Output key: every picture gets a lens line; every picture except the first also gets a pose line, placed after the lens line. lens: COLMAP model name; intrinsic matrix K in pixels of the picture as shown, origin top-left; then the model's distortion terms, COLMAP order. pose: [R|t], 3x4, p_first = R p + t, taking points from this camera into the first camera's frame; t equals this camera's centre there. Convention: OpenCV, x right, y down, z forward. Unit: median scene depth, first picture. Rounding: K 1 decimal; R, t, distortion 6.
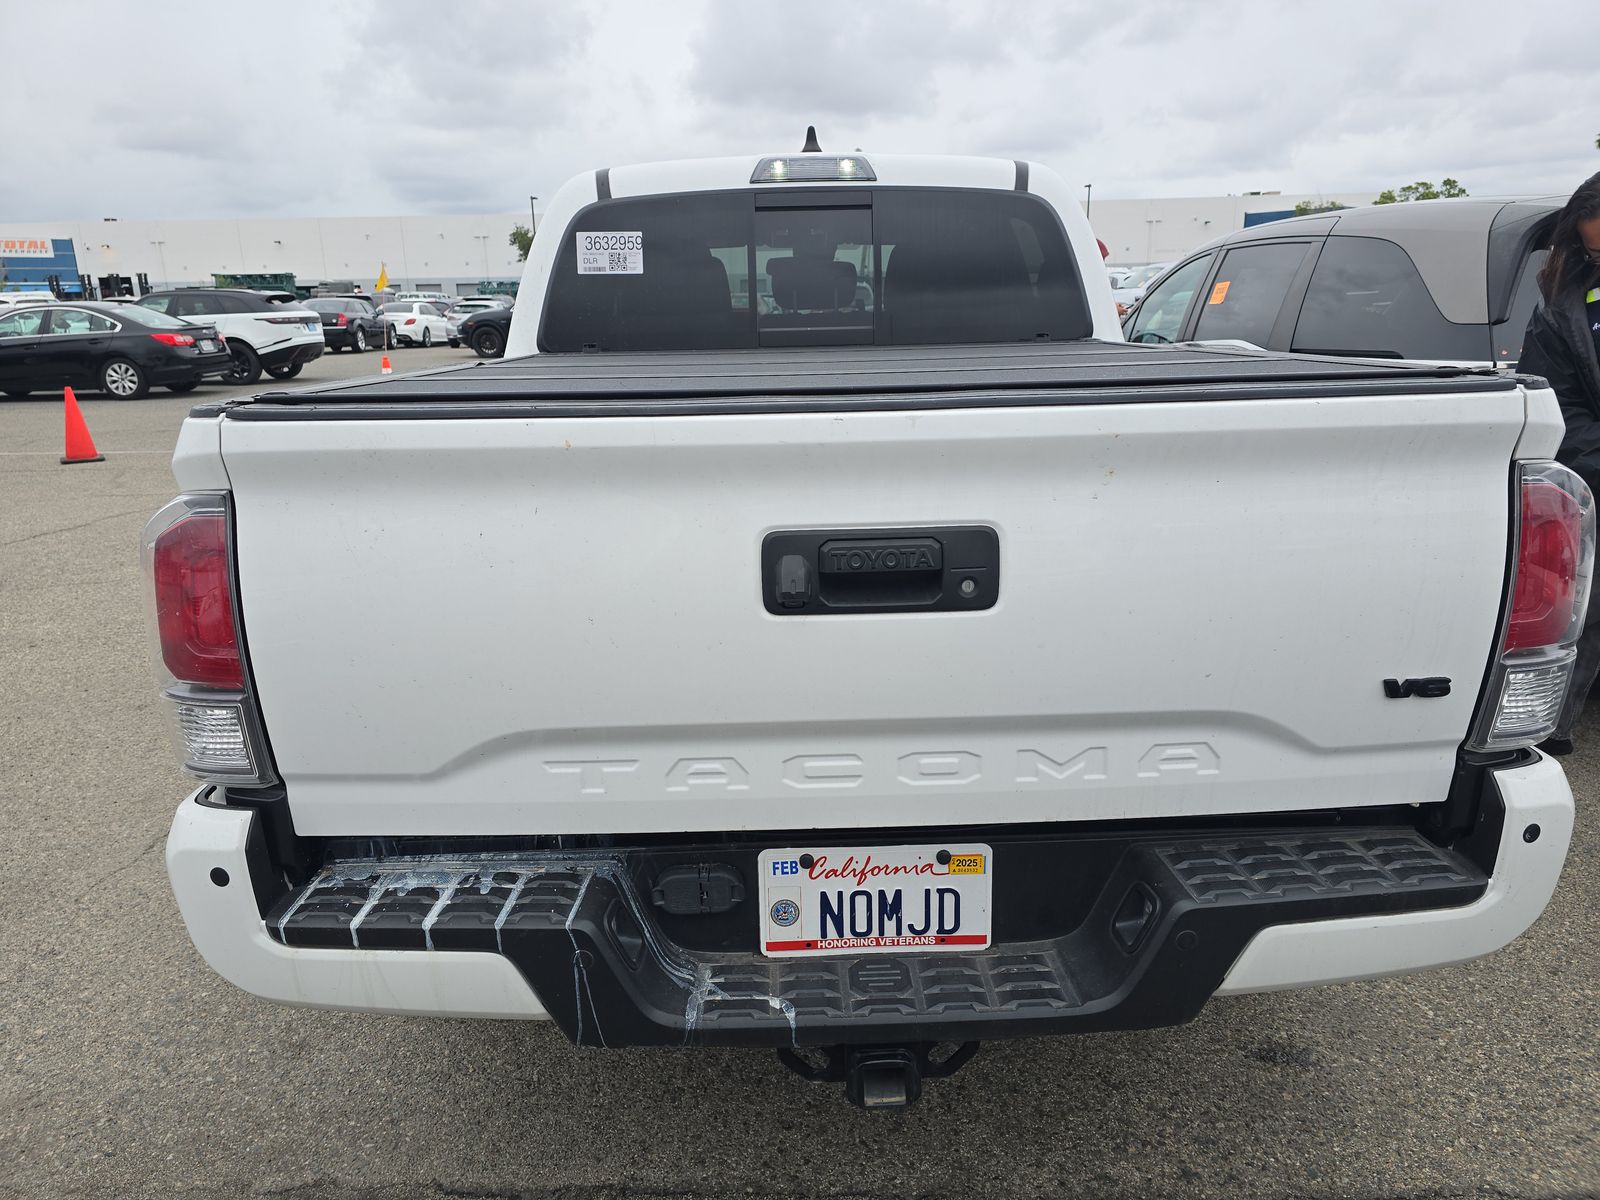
lens RADIAL K [[1090.8, 0, 800.0], [0, 1090.8, 600.0], [0, 0, 1]] dist [0.051696, -0.054764]
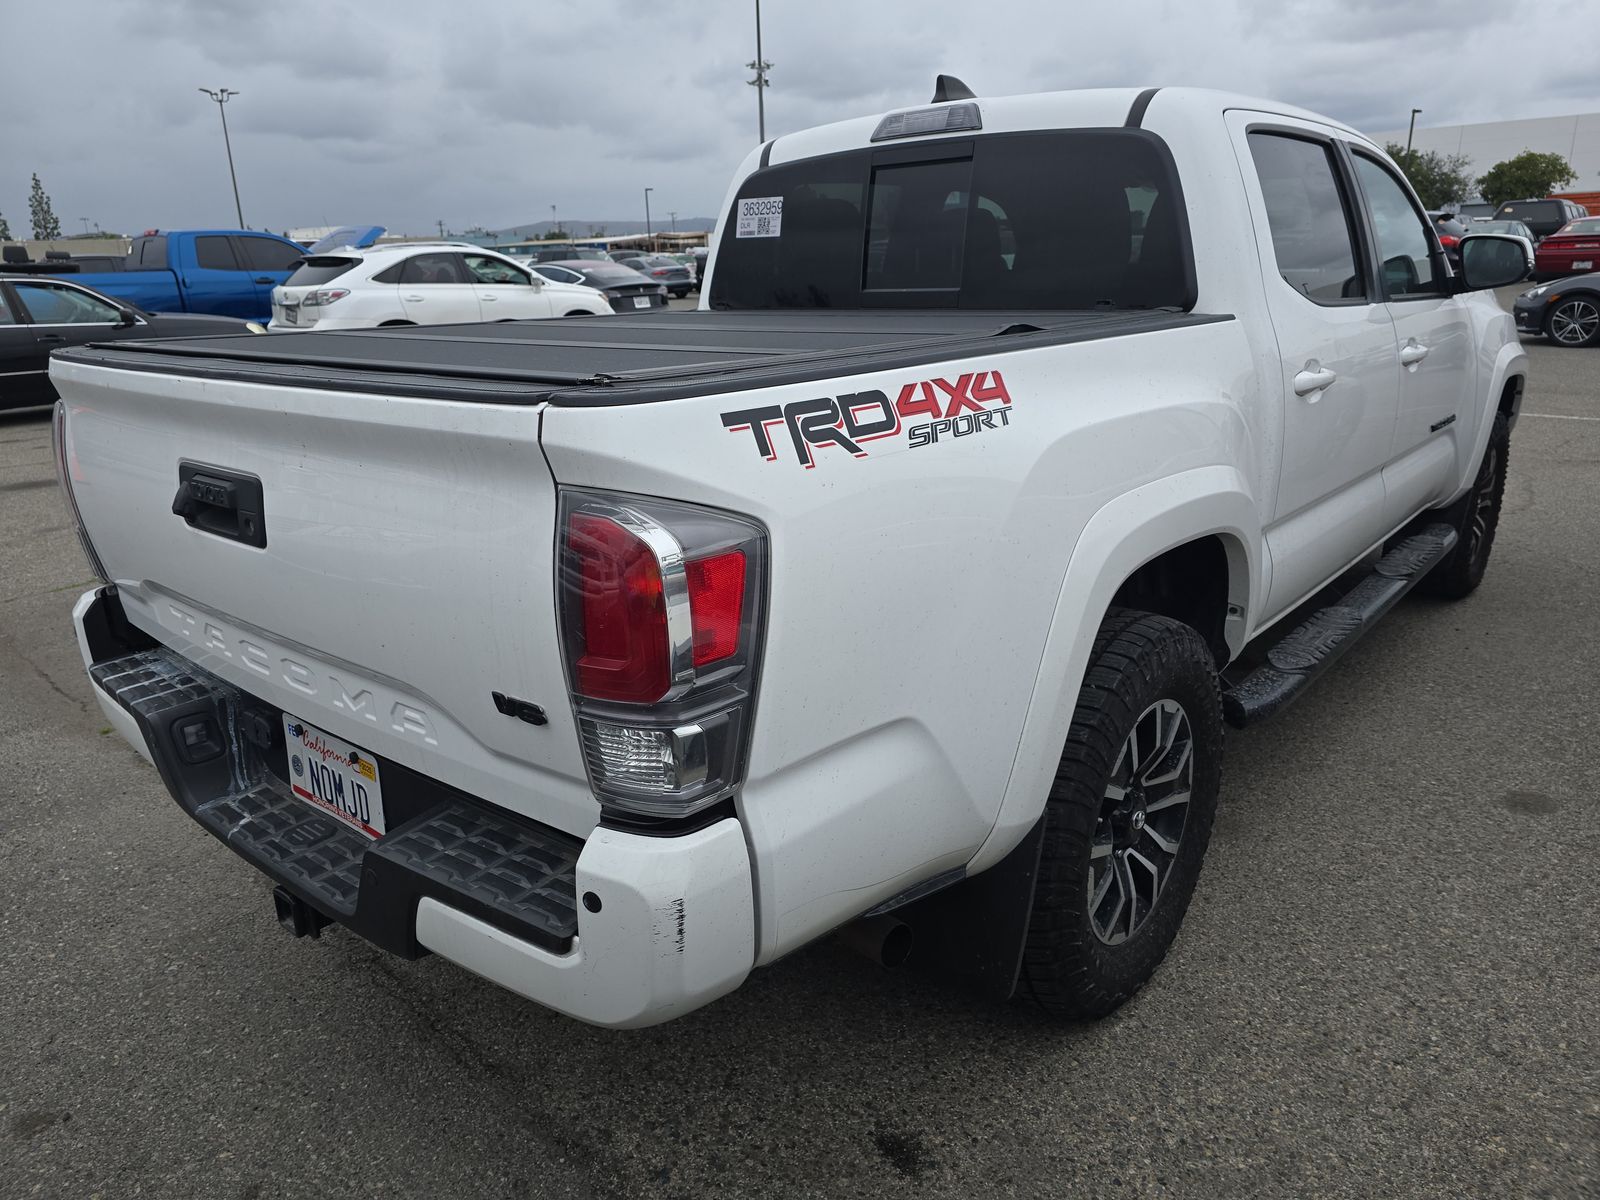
lens RADIAL K [[1090.8, 0, 800.0], [0, 1090.8, 600.0], [0, 0, 1]] dist [0.051696, -0.054764]
pose [[0.743008, 0.195351, -0.640139, 0.626905], [-0.159400, 0.980583, 0.114229, -0.075332], [0.650024, 0.017165, 0.759720, 0.206424]]
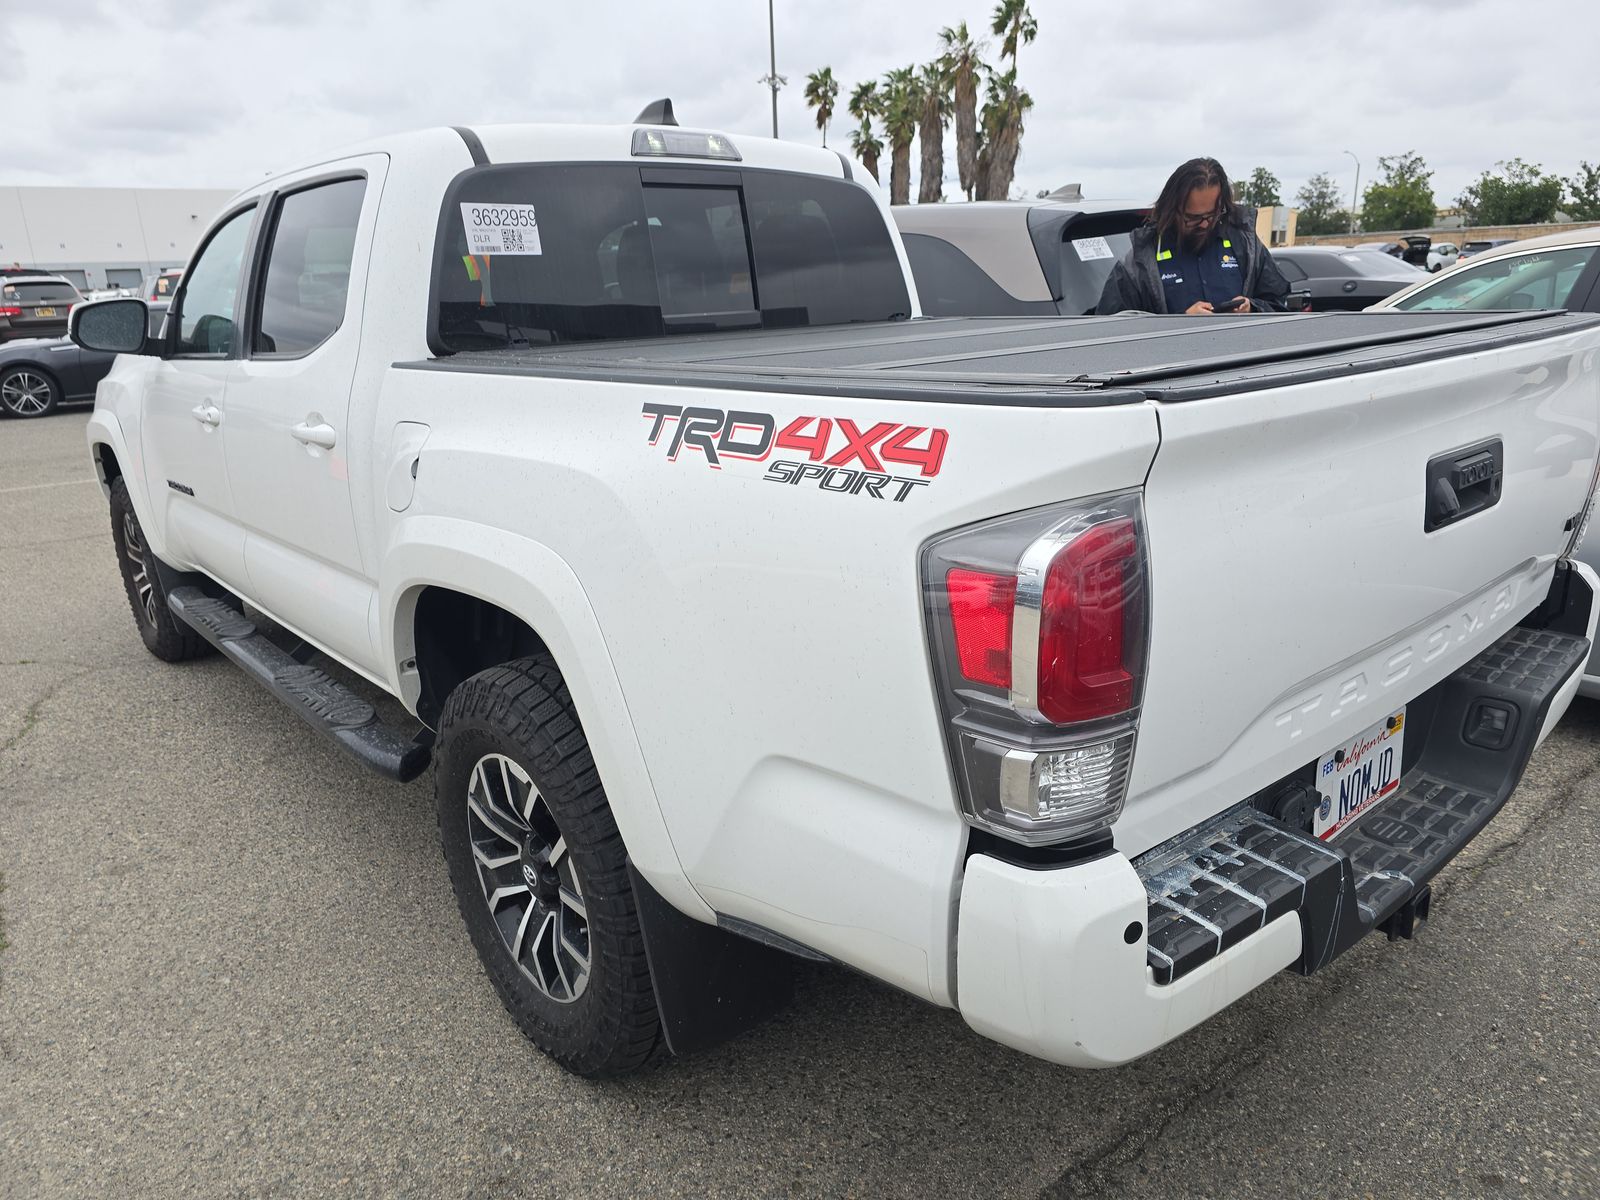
lens RADIAL K [[1099.7, 0, 810.6], [0, 1099.7, 607.1], [0, 0, 1]] dist [0.020813, -0.004369]
pose [[0.768070, -0.189014, 0.611835, -0.560382], [0.185670, 0.980136, 0.069712, -0.050198], [-0.612858, 0.060056, 0.787907, 0.212939]]
